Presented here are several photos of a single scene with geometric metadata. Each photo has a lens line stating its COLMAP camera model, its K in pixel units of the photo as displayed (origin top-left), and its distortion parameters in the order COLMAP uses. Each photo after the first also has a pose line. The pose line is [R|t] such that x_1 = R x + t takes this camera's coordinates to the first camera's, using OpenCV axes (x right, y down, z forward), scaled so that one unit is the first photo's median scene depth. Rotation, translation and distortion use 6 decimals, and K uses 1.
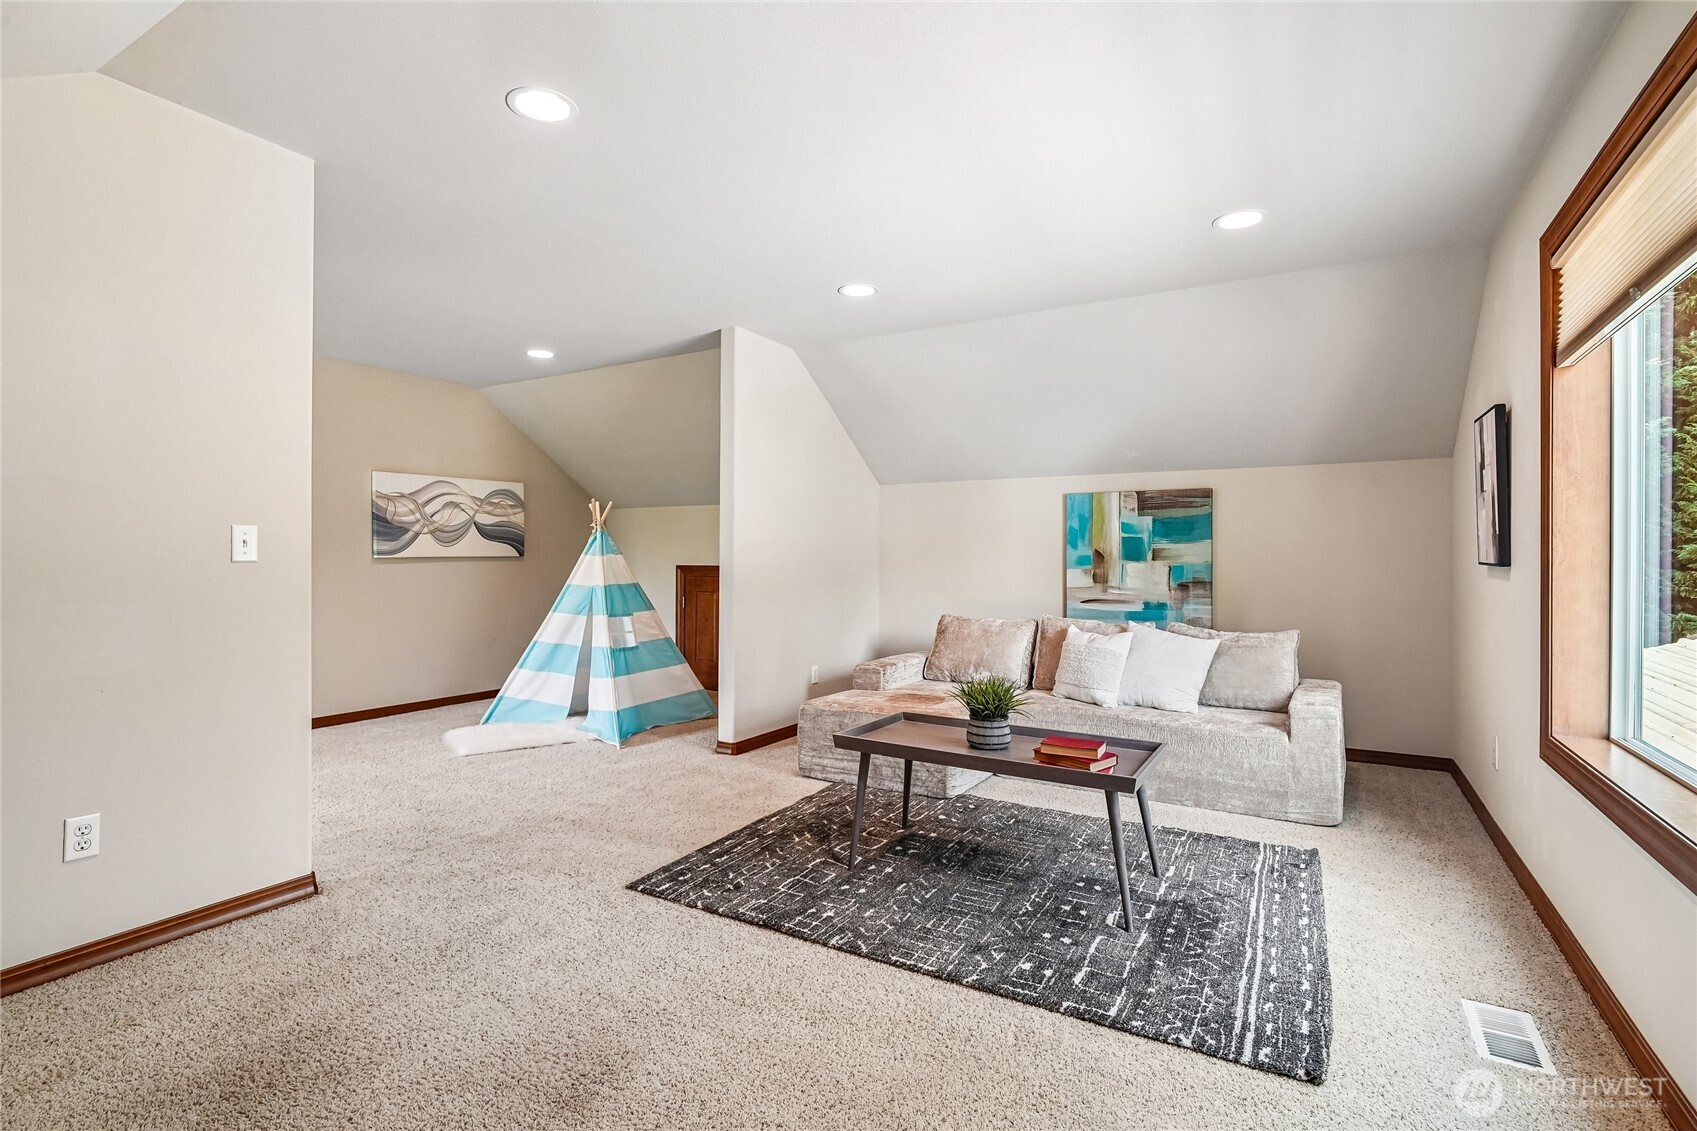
lens RADIAL K [[798.5, 0, 847.1], [0, 798.5, 561.6], [0, 0, 1]] dist [-0.009741, 0.001351]
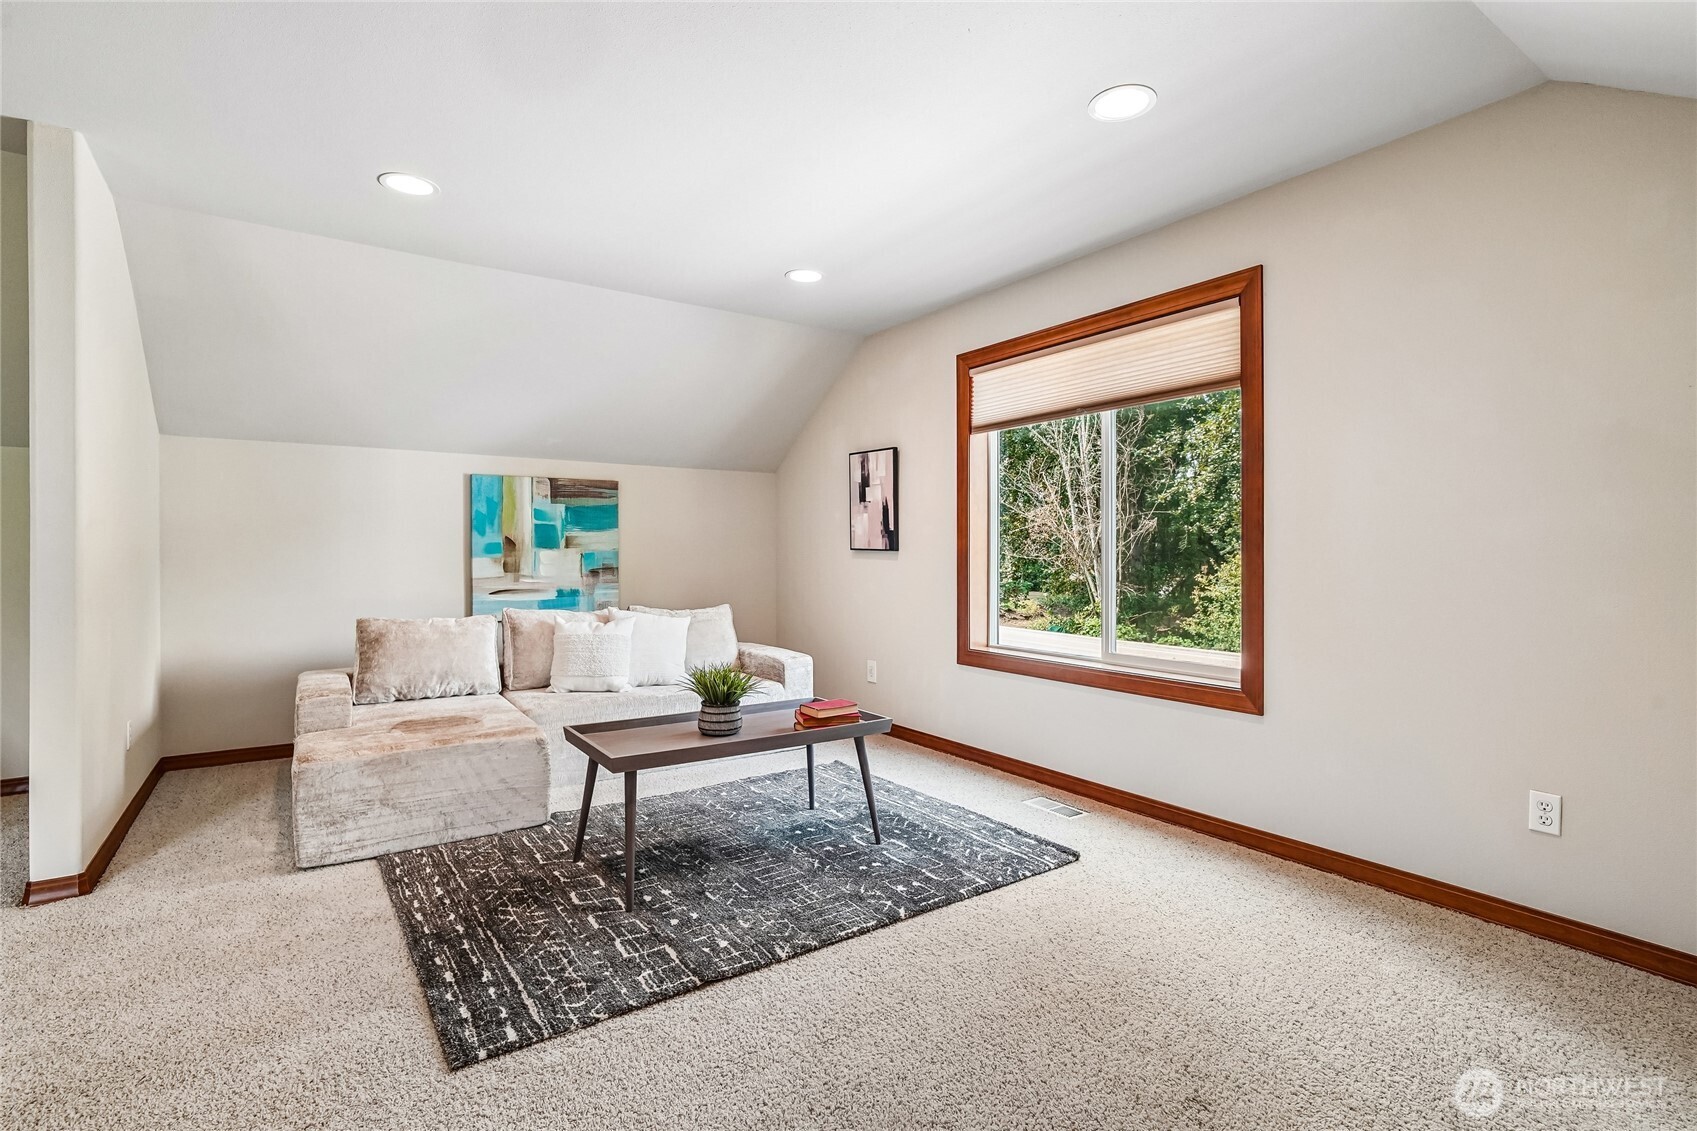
lens RADIAL K [[804.5, 0, 856.8], [0, 804.5, 542.4], [0, 0, 1]] dist [-0.019372, 0.007489]
pose [[0.416296, 0.005692, 0.909211, -0.519128], [0.006042, 0.999941, -0.009026, 0.003939], [-0.909209, 0.009251, 0.416237, 0.329620]]
